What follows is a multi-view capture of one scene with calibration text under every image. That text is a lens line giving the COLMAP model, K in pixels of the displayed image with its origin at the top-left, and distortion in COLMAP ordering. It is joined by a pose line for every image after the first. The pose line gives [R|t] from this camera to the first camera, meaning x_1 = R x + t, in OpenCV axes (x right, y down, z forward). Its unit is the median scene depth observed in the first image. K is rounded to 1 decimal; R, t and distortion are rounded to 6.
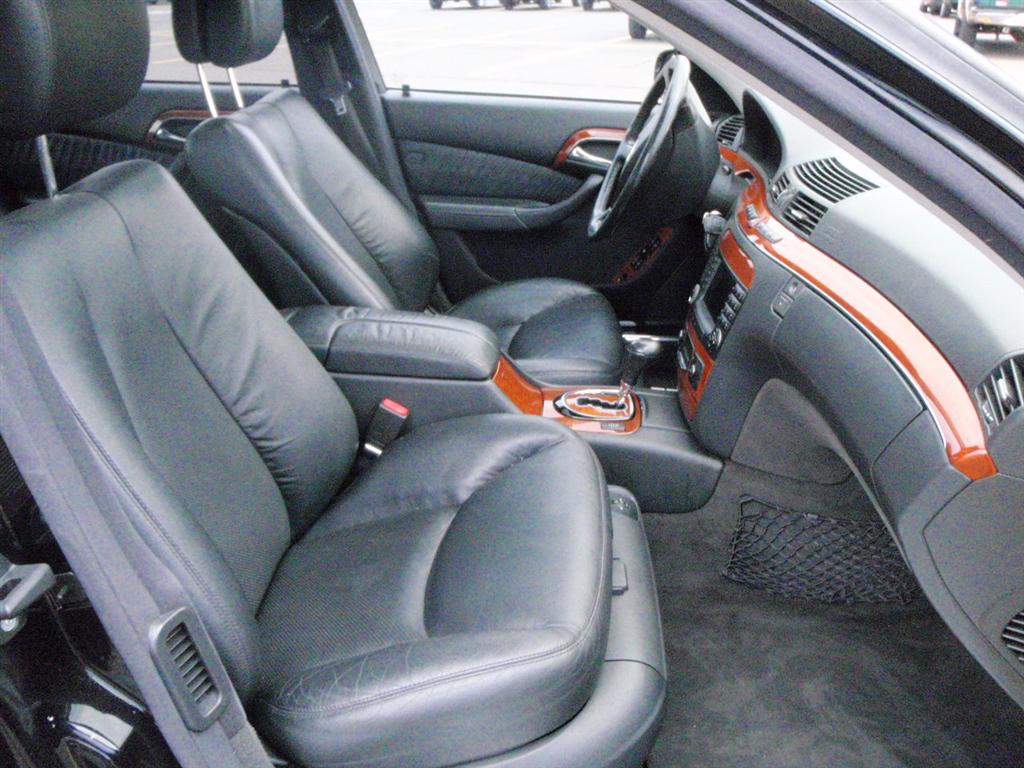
lens RADIAL K [[858.2, 0, 515.1], [0, 858.2, 370.4], [0, 0, 1]] dist [-0.087387, 0.066752]
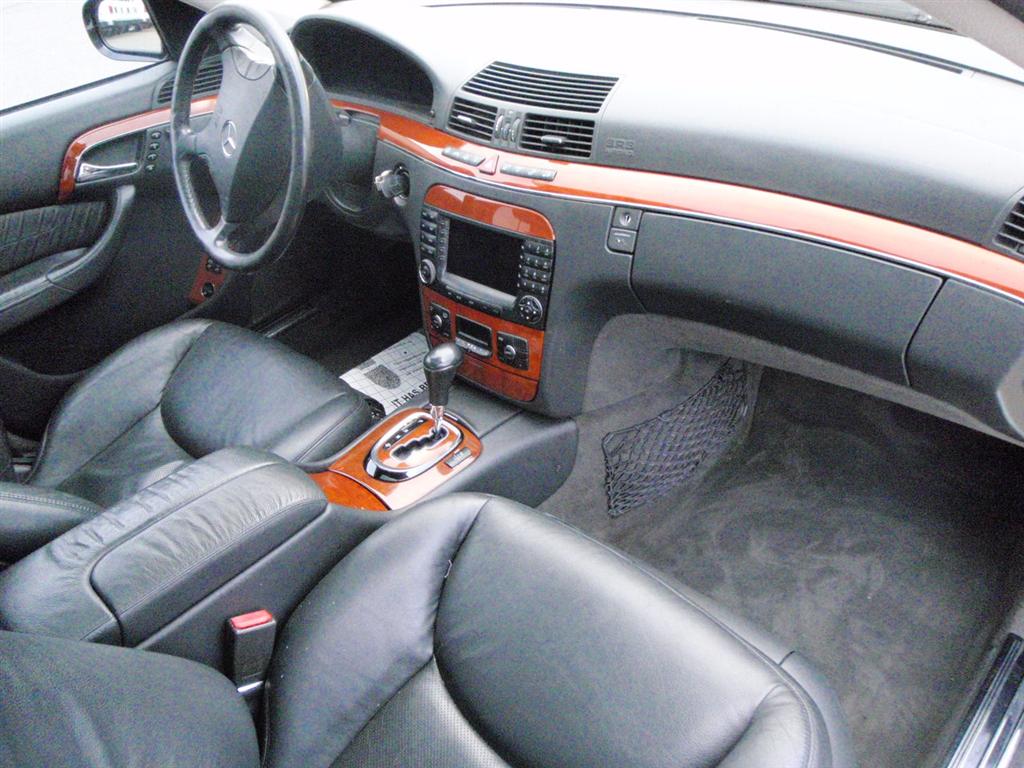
lens RADIAL K [[858.2, 0, 515.1], [0, 858.2, 370.4], [0, 0, 1]] dist [-0.087387, 0.066752]
pose [[0.637599, -0.529618, 0.559440, -0.260142], [0.447456, 0.845744, 0.290690, -0.214329], [-0.627098, 0.064981, 0.776225, 0.299651]]
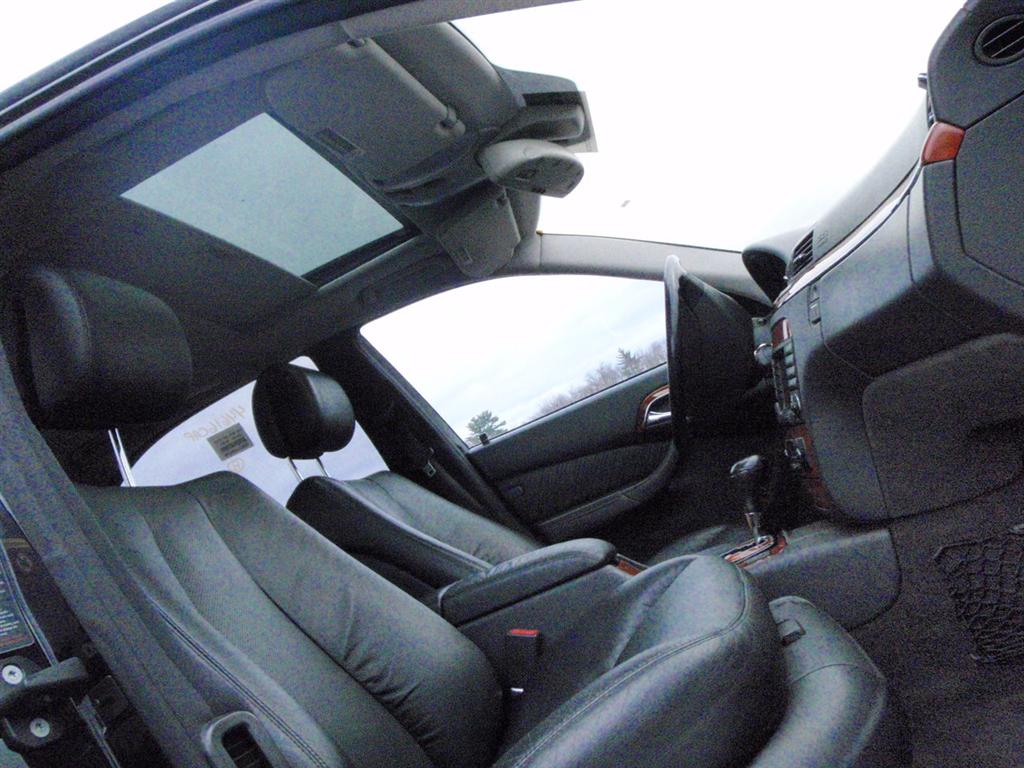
lens RADIAL K [[858.2, 0, 515.1], [0, 858.2, 370.4], [0, 0, 1]] dist [-0.087387, 0.066752]
pose [[0.893561, -0.441841, -0.079529, 0.043735], [0.326998, 0.761933, -0.559044, 0.311830], [0.307604, 0.473534, 0.825315, 0.105793]]
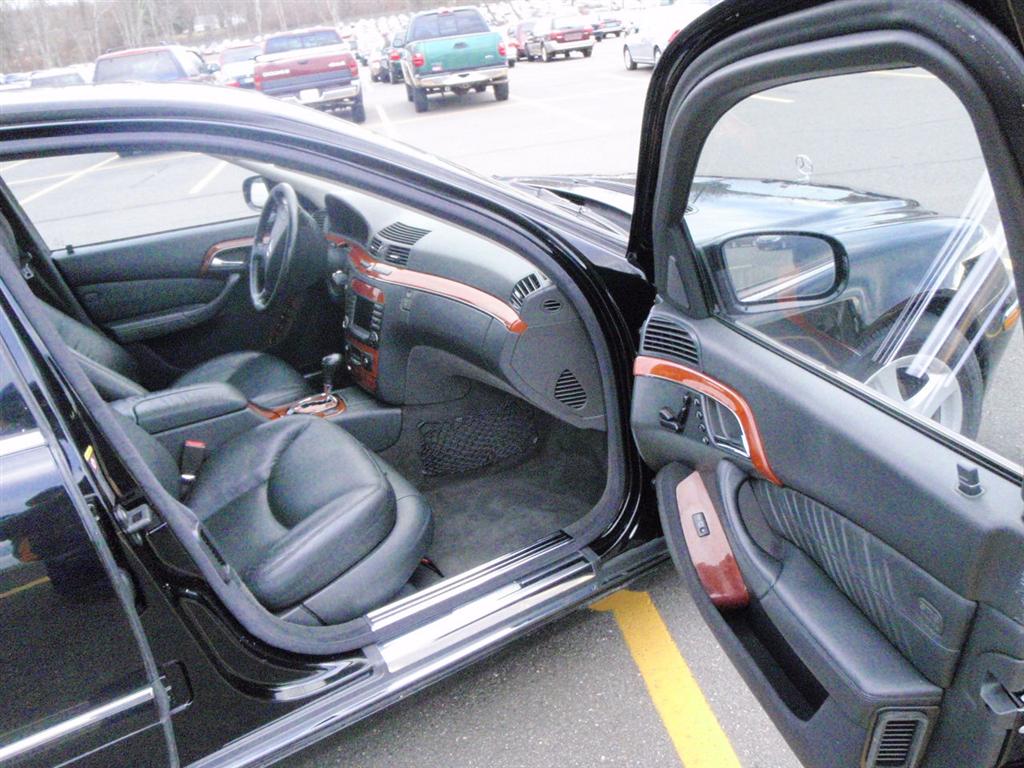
lens RADIAL K [[858.2, 0, 515.1], [0, 858.2, 370.4], [0, 0, 1]] dist [-0.087387, 0.066752]
pose [[0.828386, -0.300865, 0.472500, -0.315964], [0.343642, 0.939090, -0.004505, 0.112979], [-0.442365, 0.166103, 0.881319, -0.546720]]
